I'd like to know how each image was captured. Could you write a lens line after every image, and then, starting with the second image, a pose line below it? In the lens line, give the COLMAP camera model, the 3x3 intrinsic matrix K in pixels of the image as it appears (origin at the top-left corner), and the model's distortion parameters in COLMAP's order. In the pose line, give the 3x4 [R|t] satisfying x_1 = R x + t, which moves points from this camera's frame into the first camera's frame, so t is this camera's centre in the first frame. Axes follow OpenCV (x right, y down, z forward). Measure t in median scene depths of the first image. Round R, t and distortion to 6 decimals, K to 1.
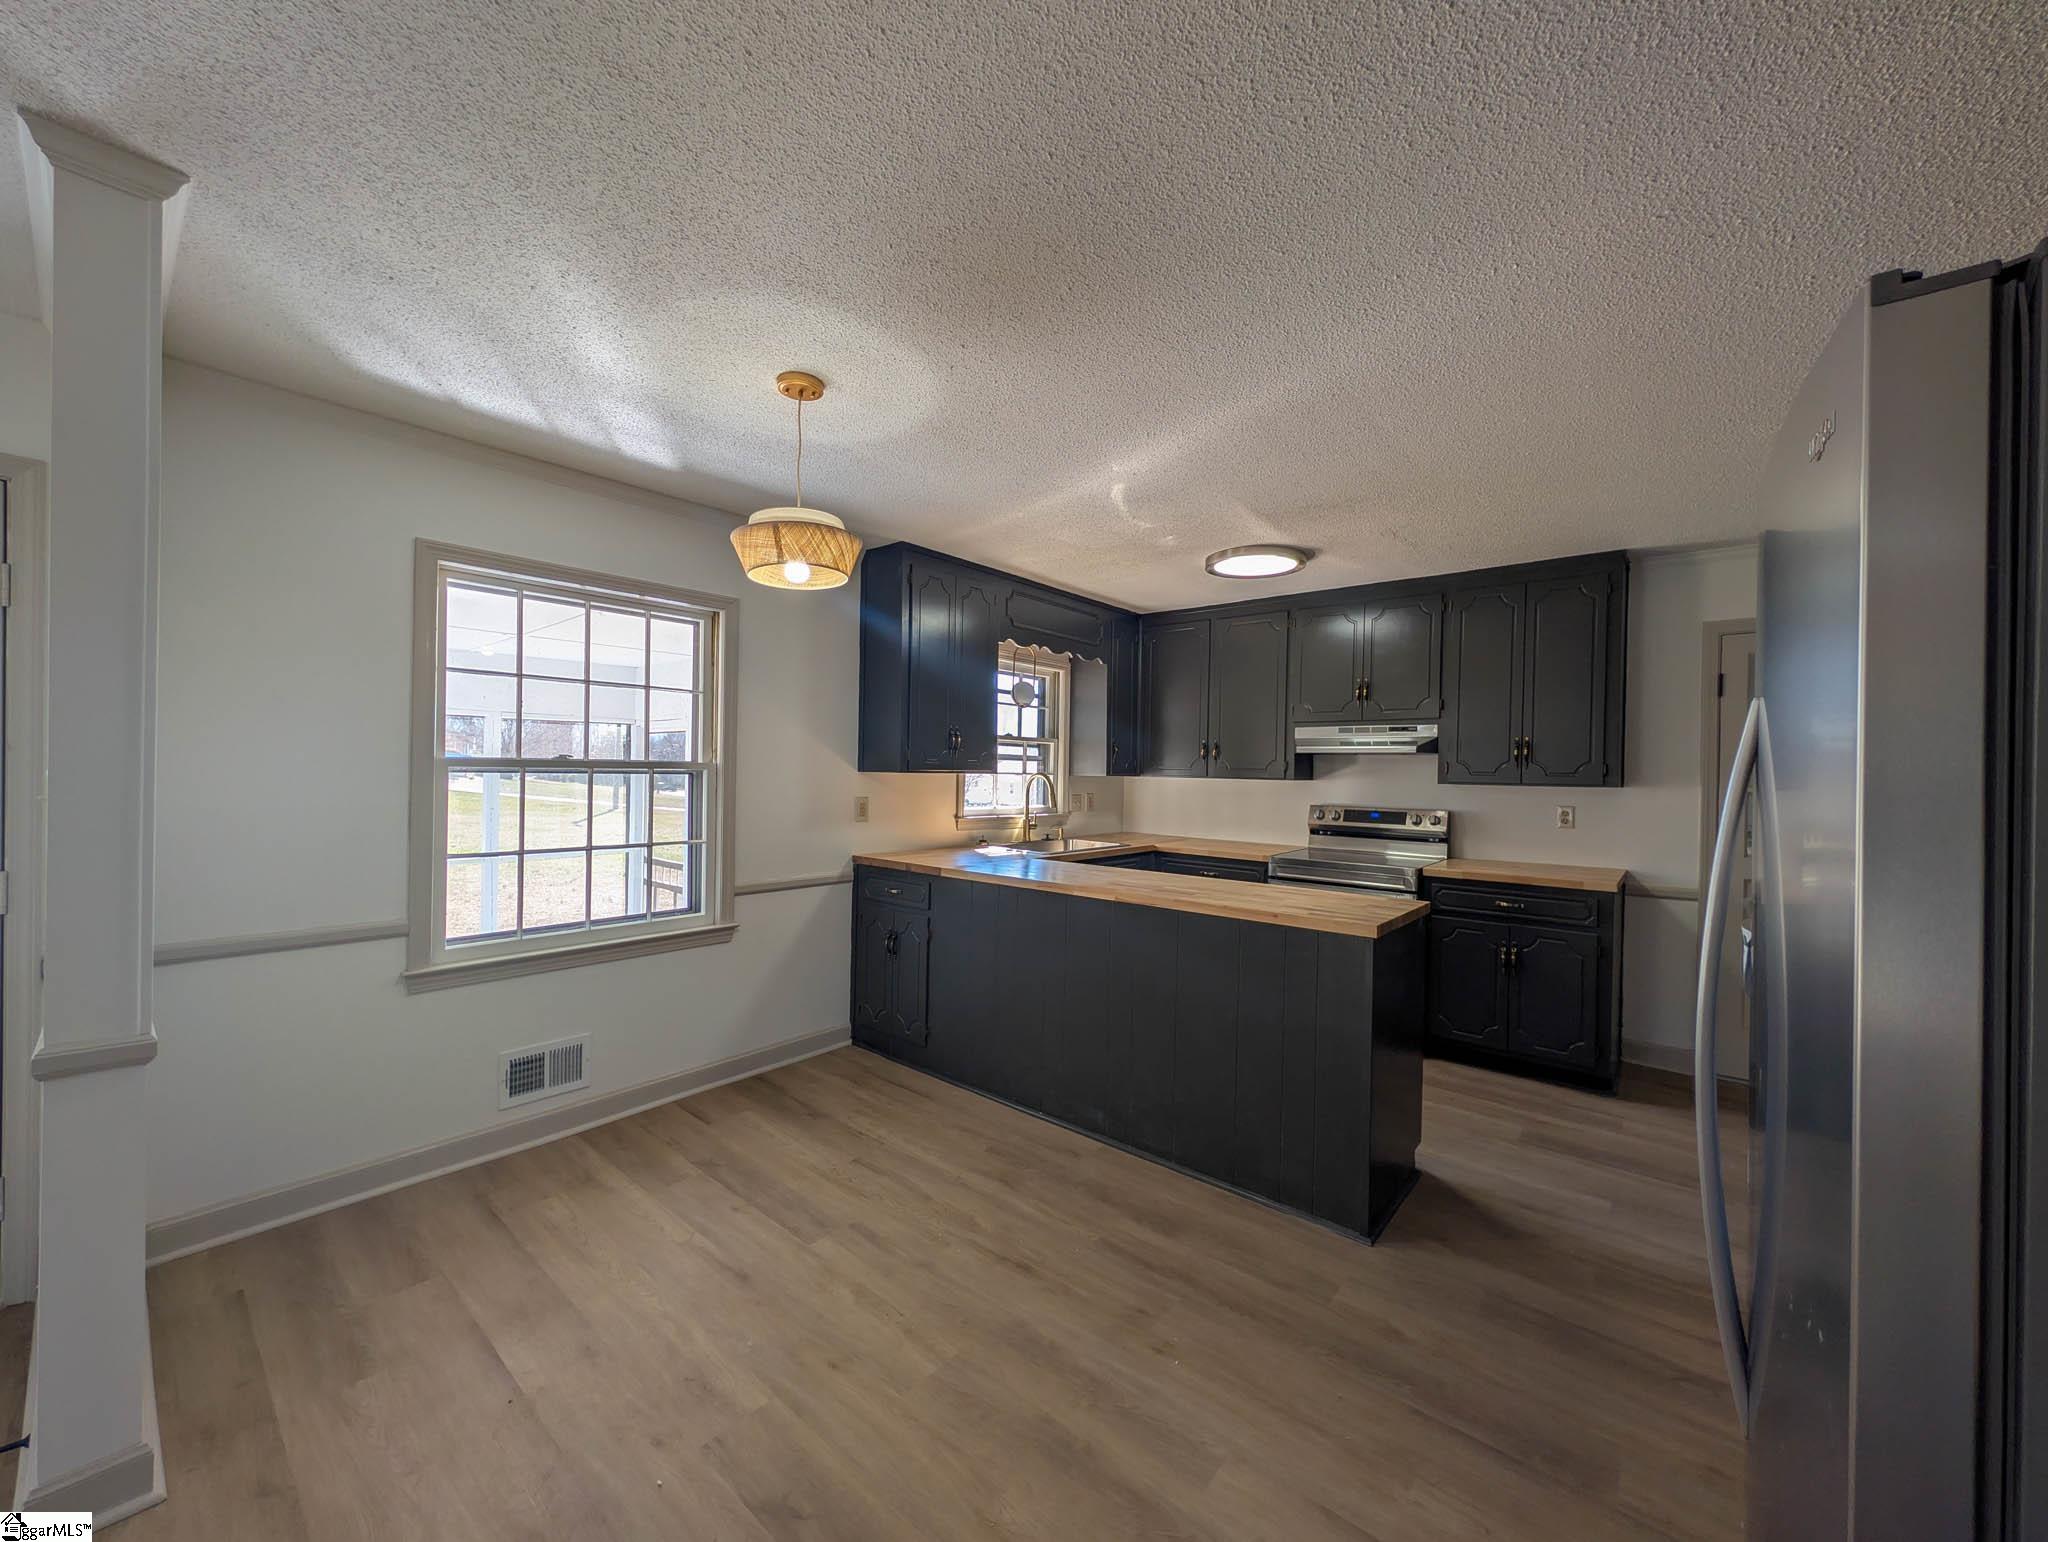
lens RADIAL K [[787.7, 0, 1019.2], [0, 787.7, 772.9], [0, 0, 1]] dist [0.004890, 0.000532]
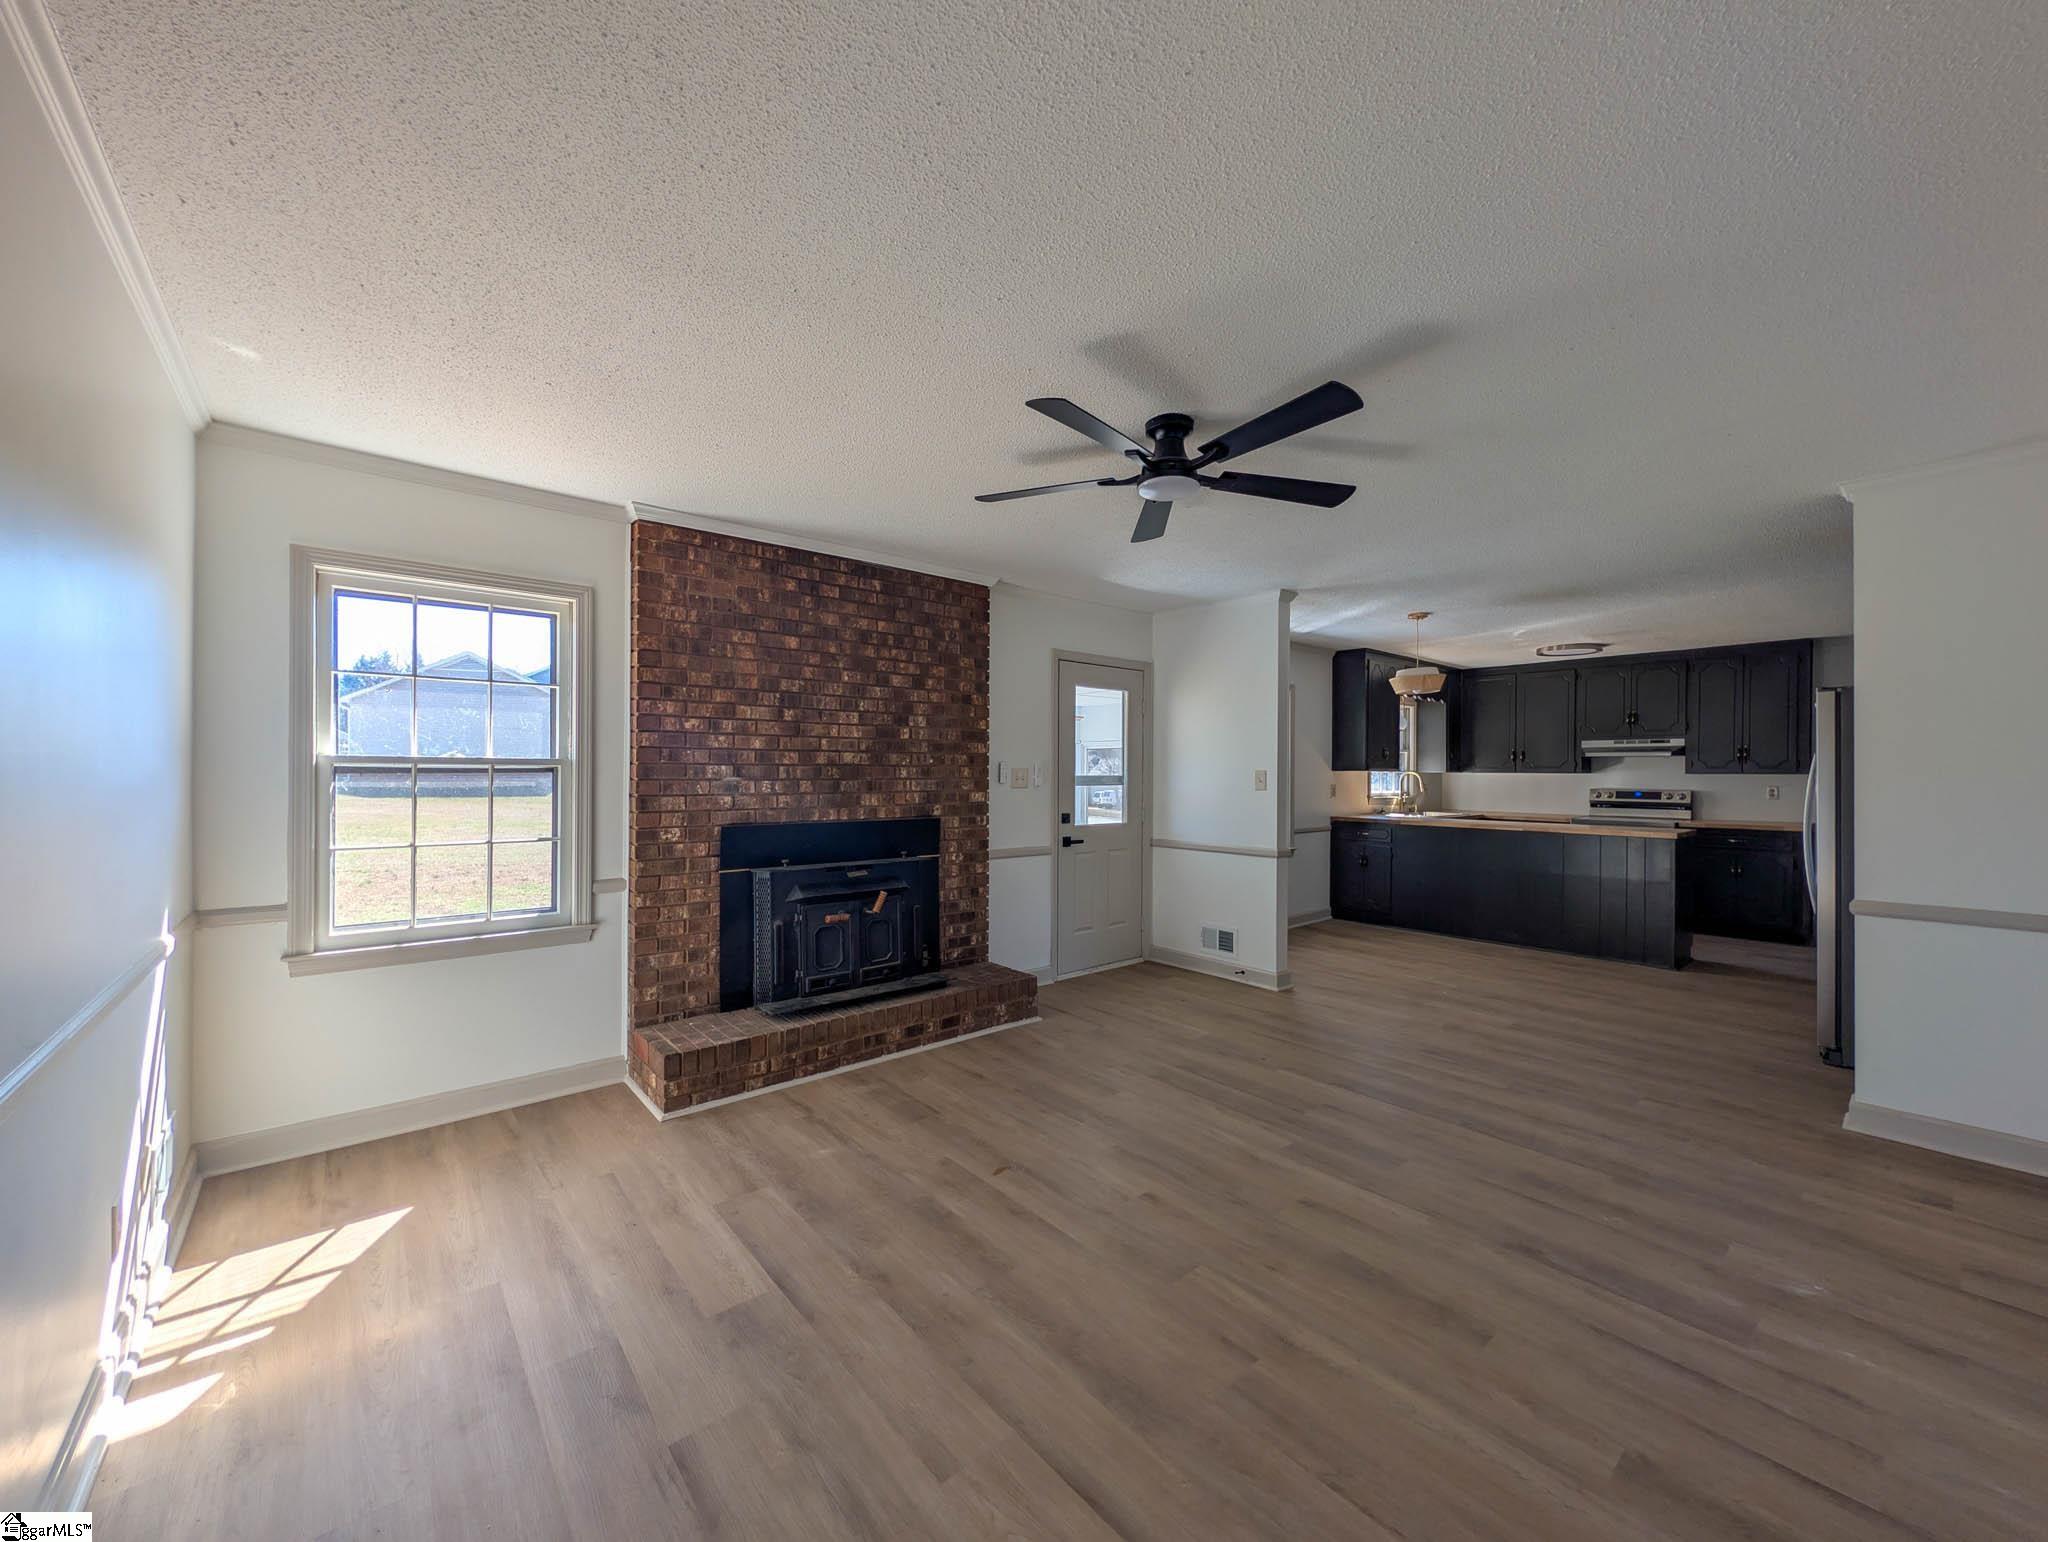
lens RADIAL K [[787.7, 0, 1019.2], [0, 787.7, 772.9], [0, 0, 1]] dist [0.004890, 0.000532]
pose [[0.985951, -0.014121, -0.166436, -0.685119], [0.012884, 0.999881, -0.008505, 0.009914], [0.166536, 0.006241, 0.986016, -1.045409]]
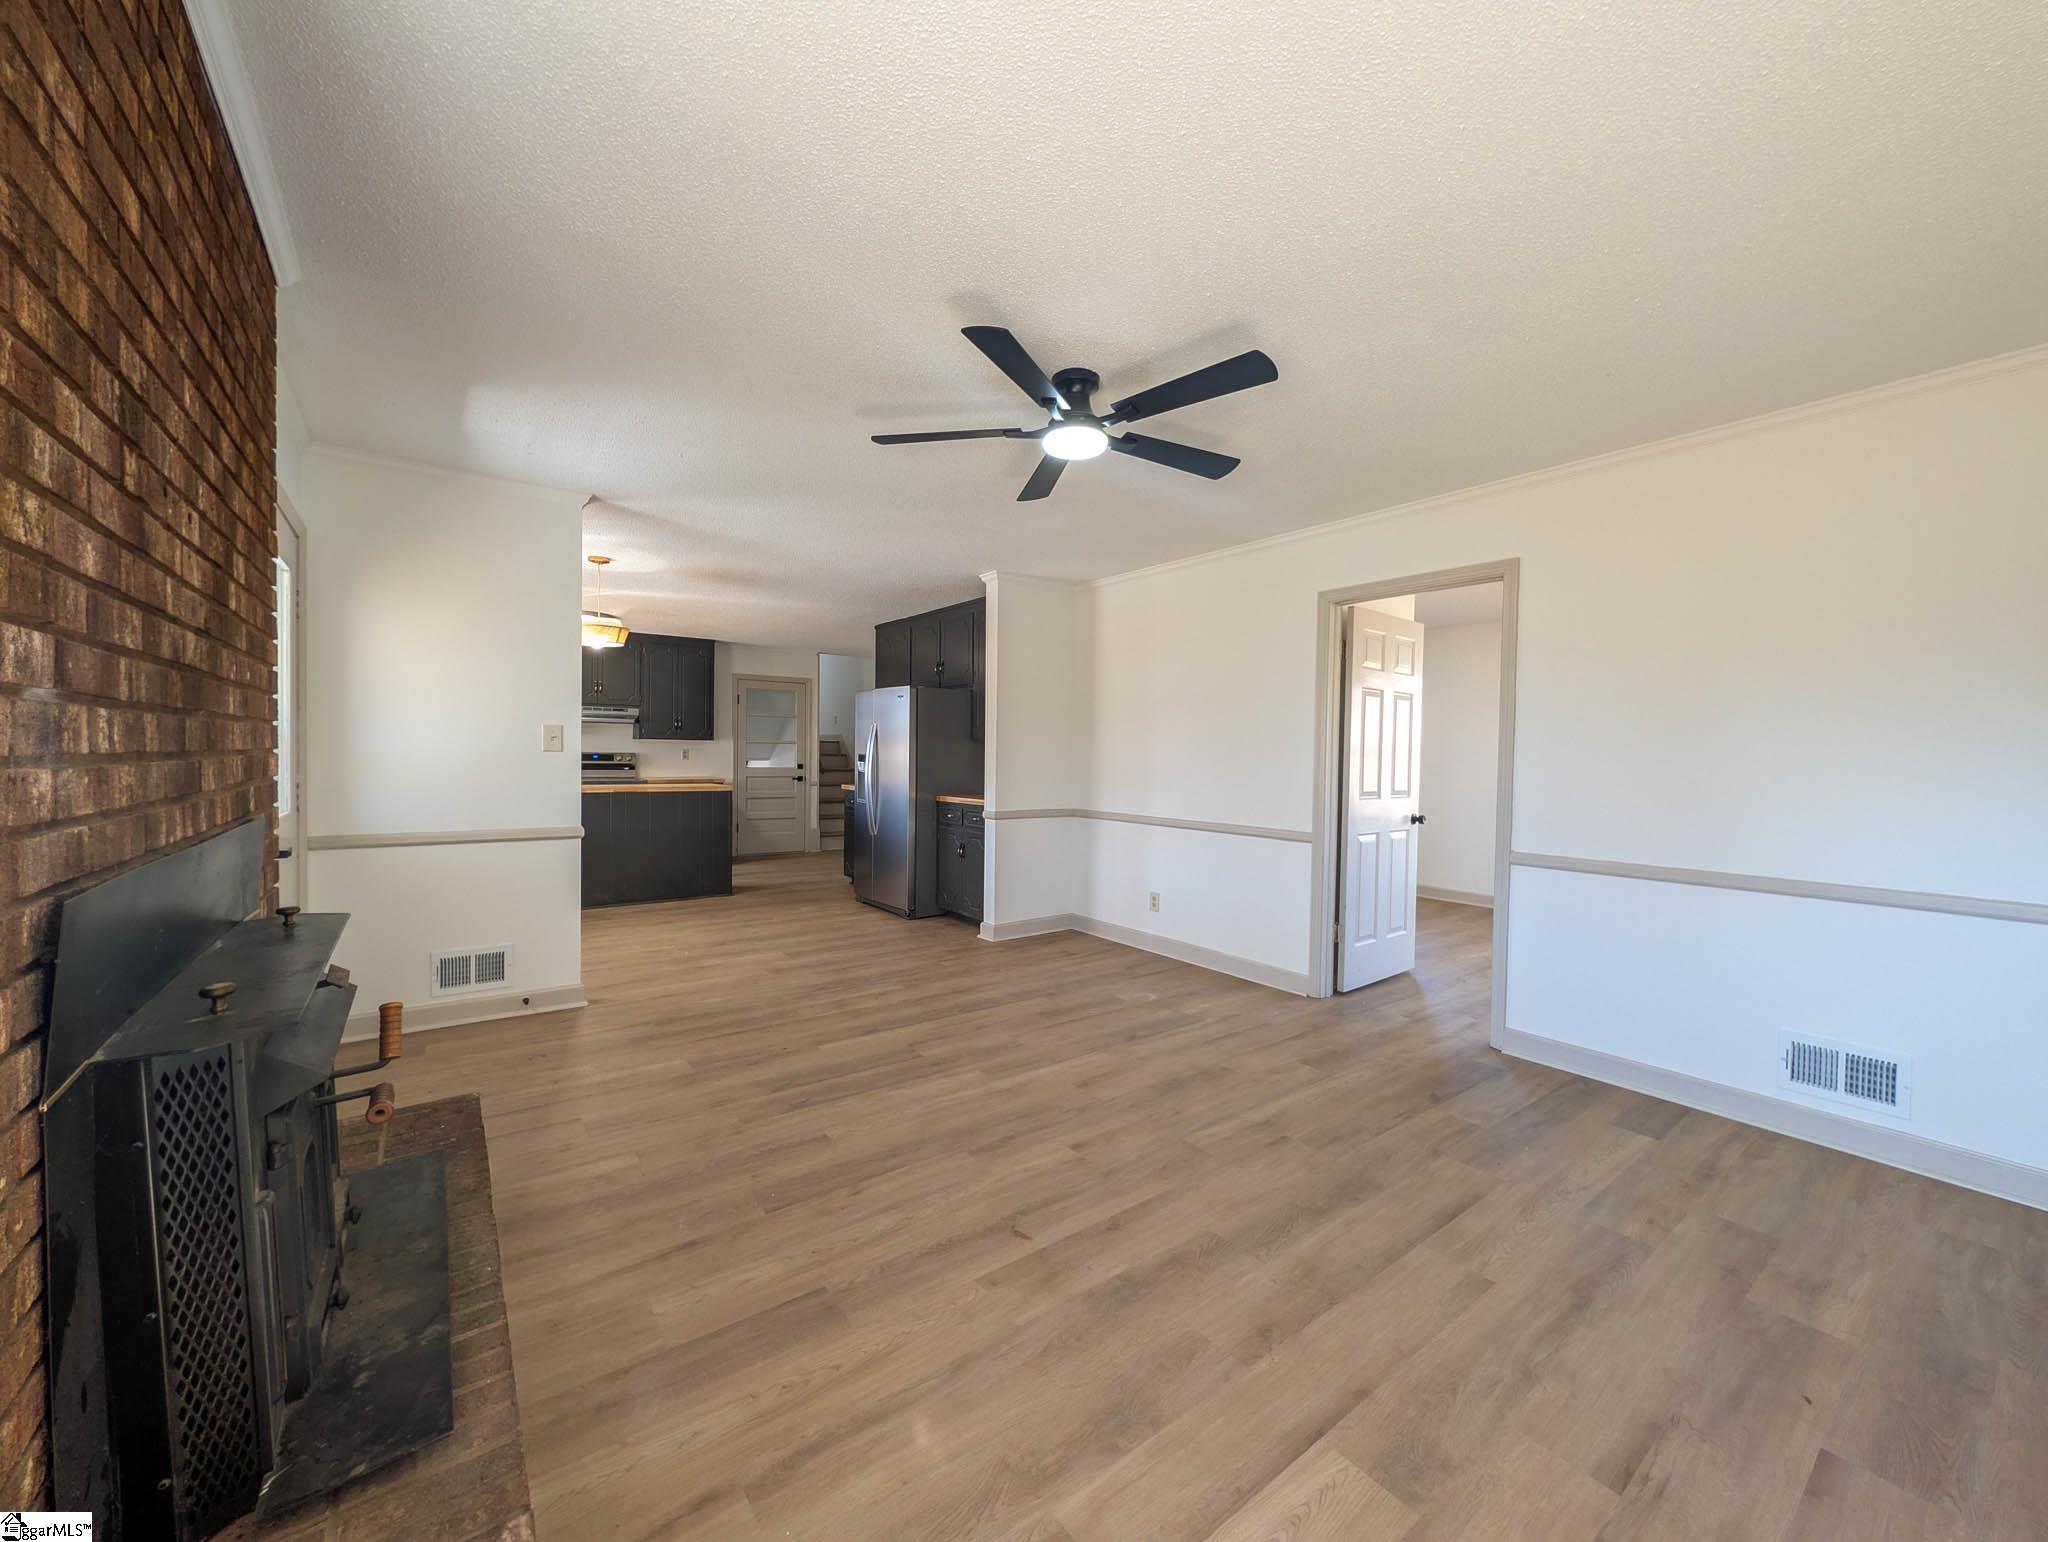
lens RADIAL K [[787.7, 0, 1019.2], [0, 787.7, 772.9], [0, 0, 1]] dist [0.004890, 0.000532]
pose [[0.226106, -0.036904, 0.973403, -1.380625], [-0.007328, 0.999189, 0.039584, 0.016945], [-0.974075, -0.016083, 0.225653, -0.440532]]
